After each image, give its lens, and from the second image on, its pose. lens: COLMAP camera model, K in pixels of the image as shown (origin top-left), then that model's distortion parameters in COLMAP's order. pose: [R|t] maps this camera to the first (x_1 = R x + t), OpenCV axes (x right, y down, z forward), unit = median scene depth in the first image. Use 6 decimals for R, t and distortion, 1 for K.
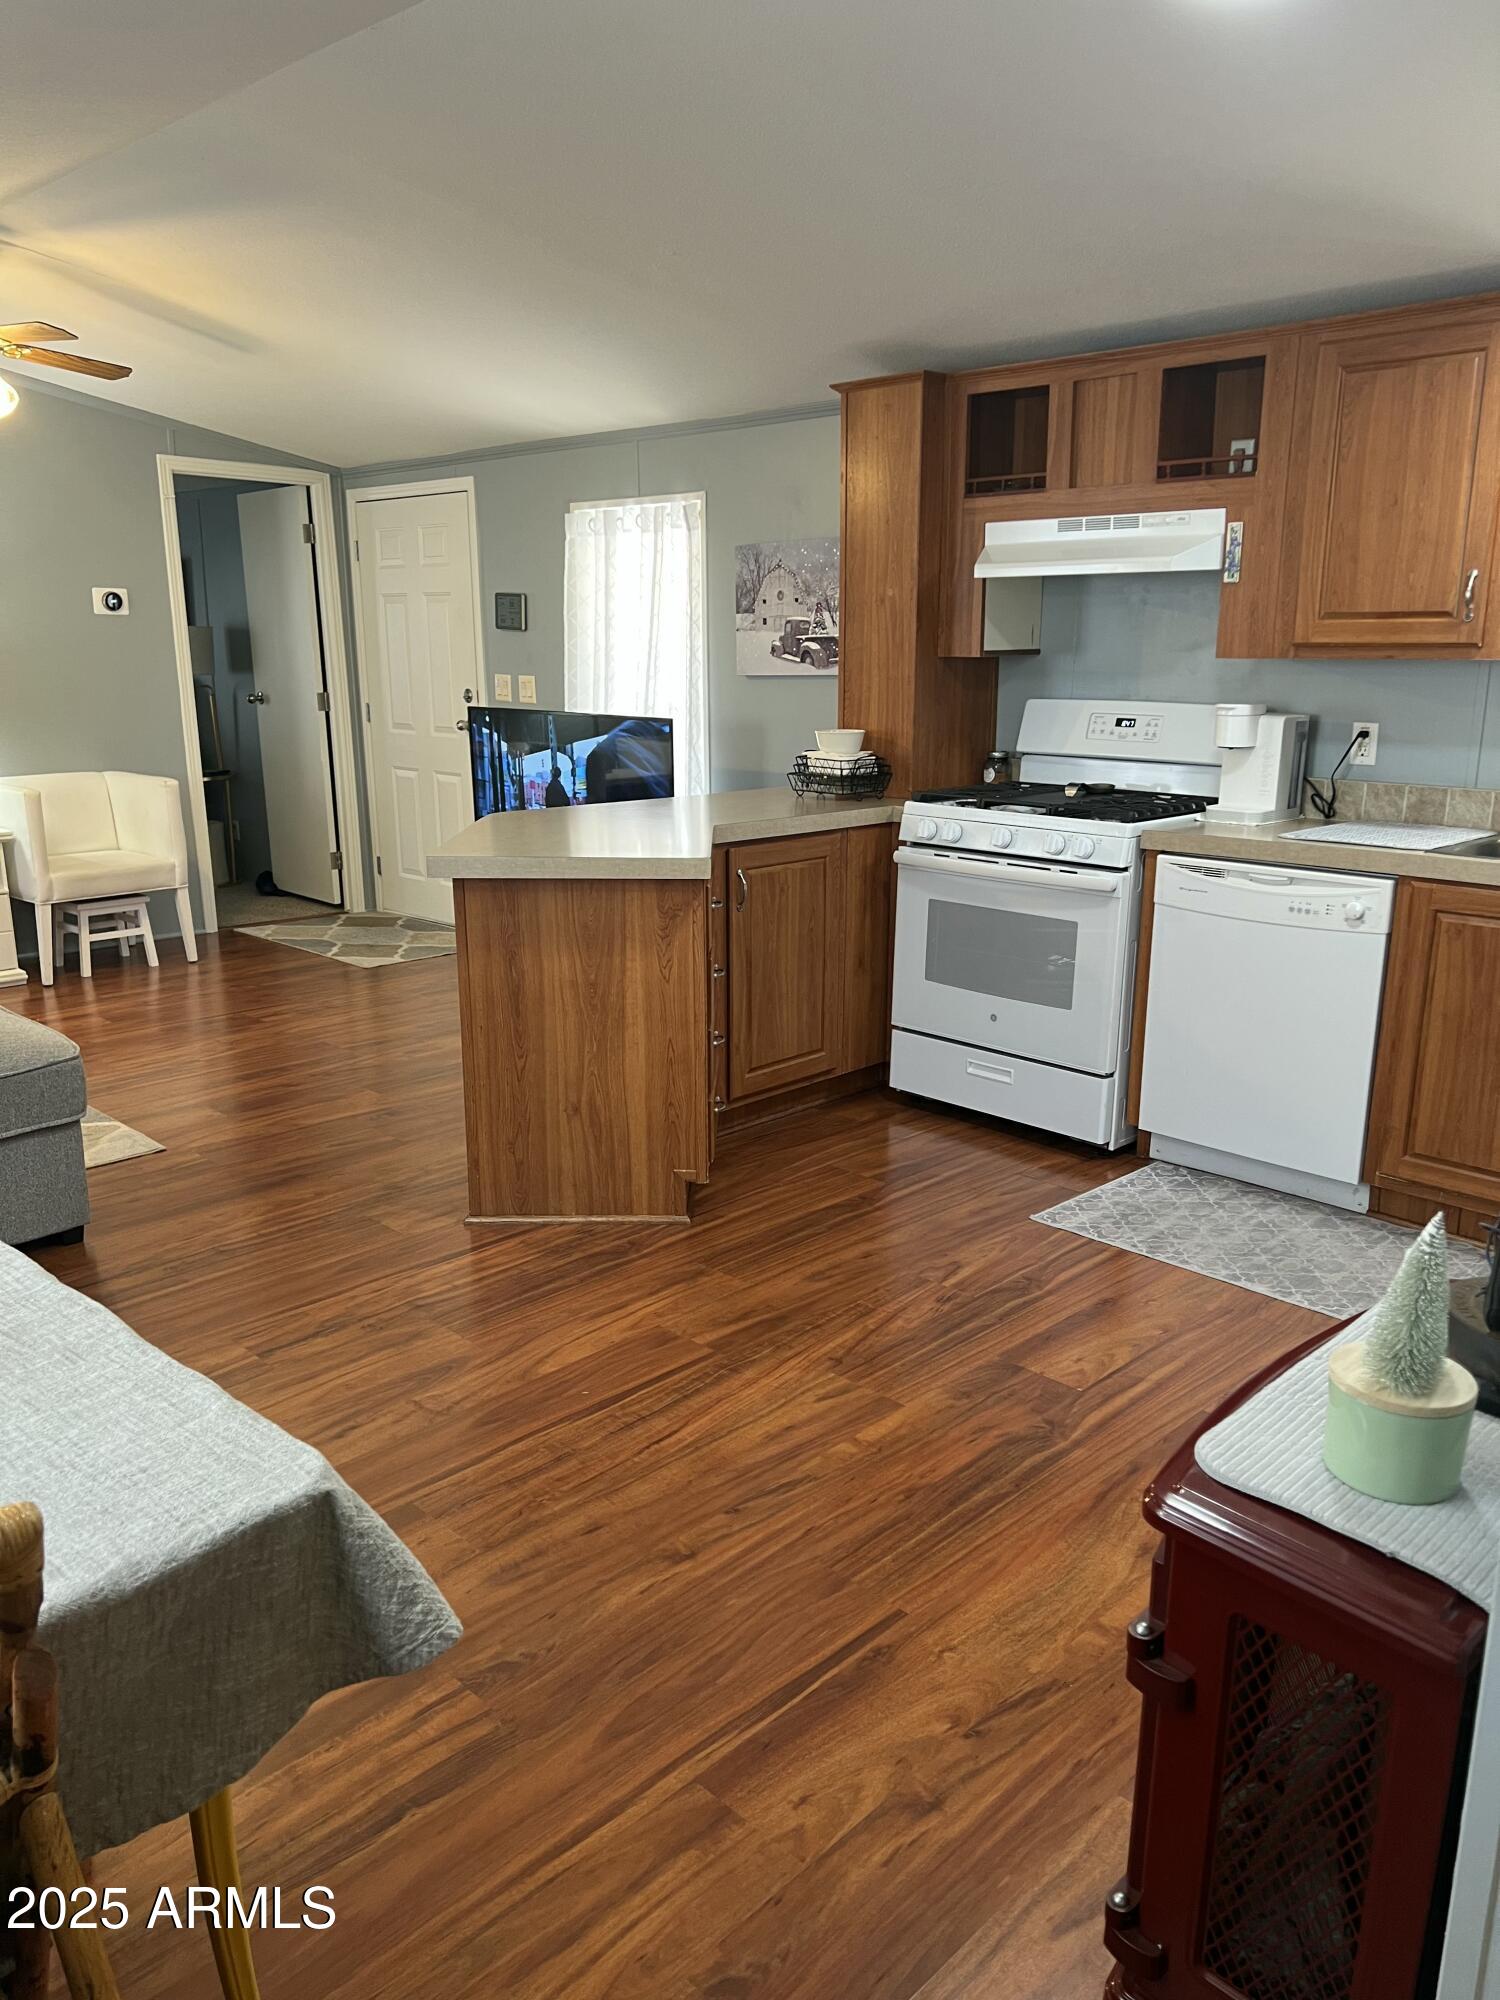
lens RADIAL K [[1491.6, 0, 748.9], [0, 1491.6, 1005.9], [0, 0, 1]] dist [0.051023, -0.046635]
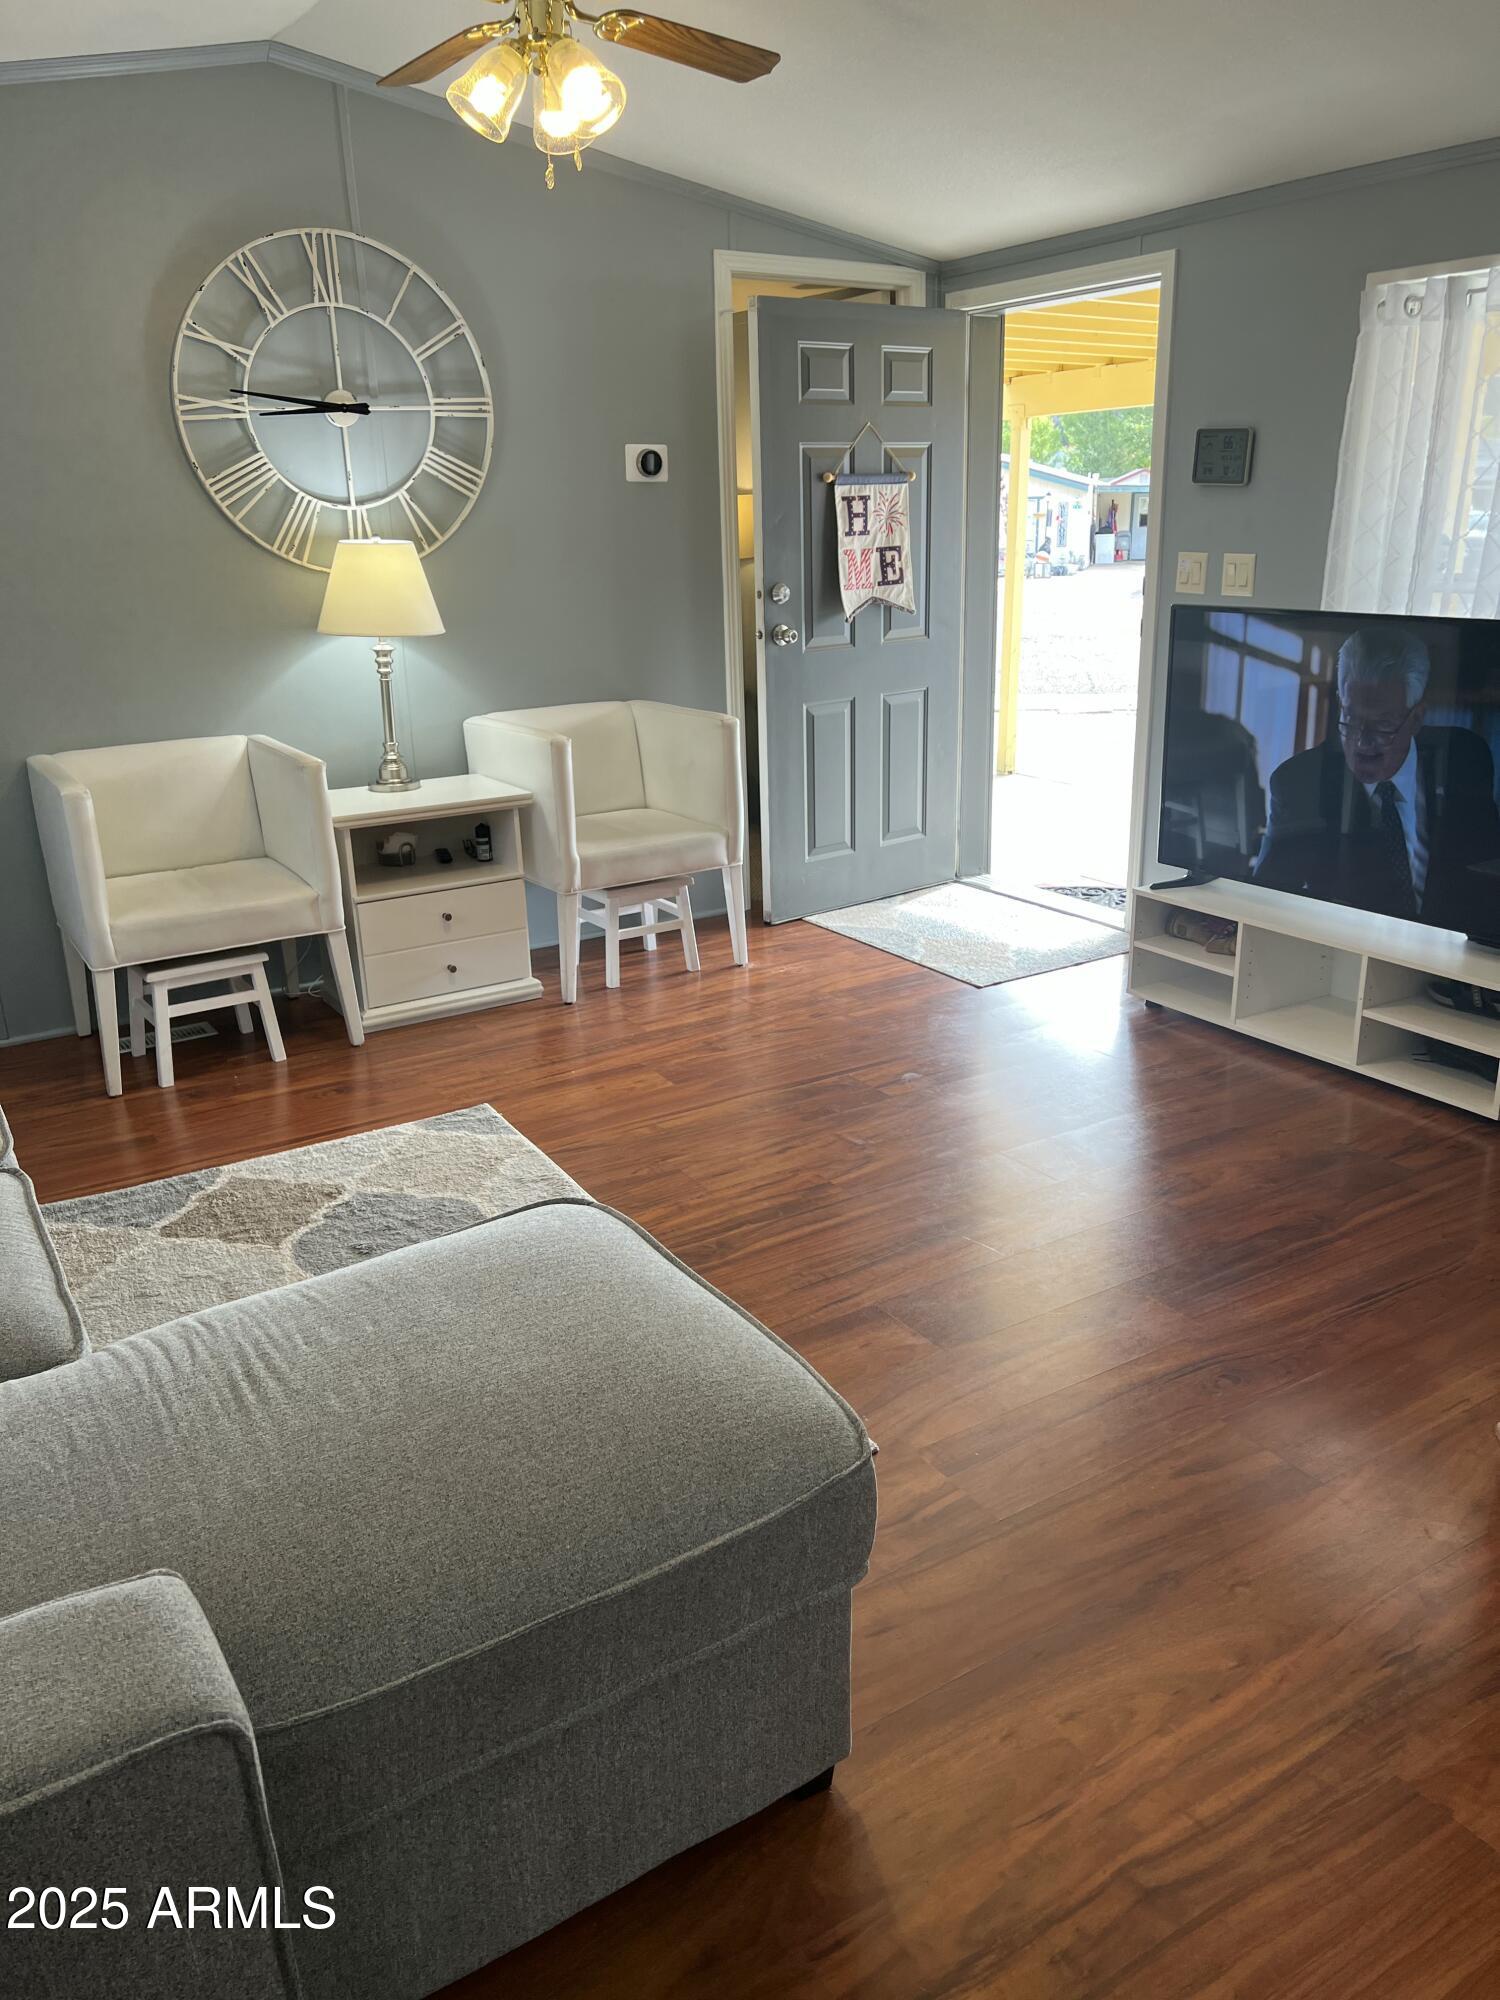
lens RADIAL K [[1491.6, 0, 754.9], [0, 1491.6, 999.9], [0, 0, 1]] dist [0.051023, -0.046635]
pose [[0.976111, 0.046181, -0.212308, -0.207867], [-0.033475, 0.997448, 0.063059, -0.057614], [0.214678, -0.054446, 0.975166, 0.292099]]
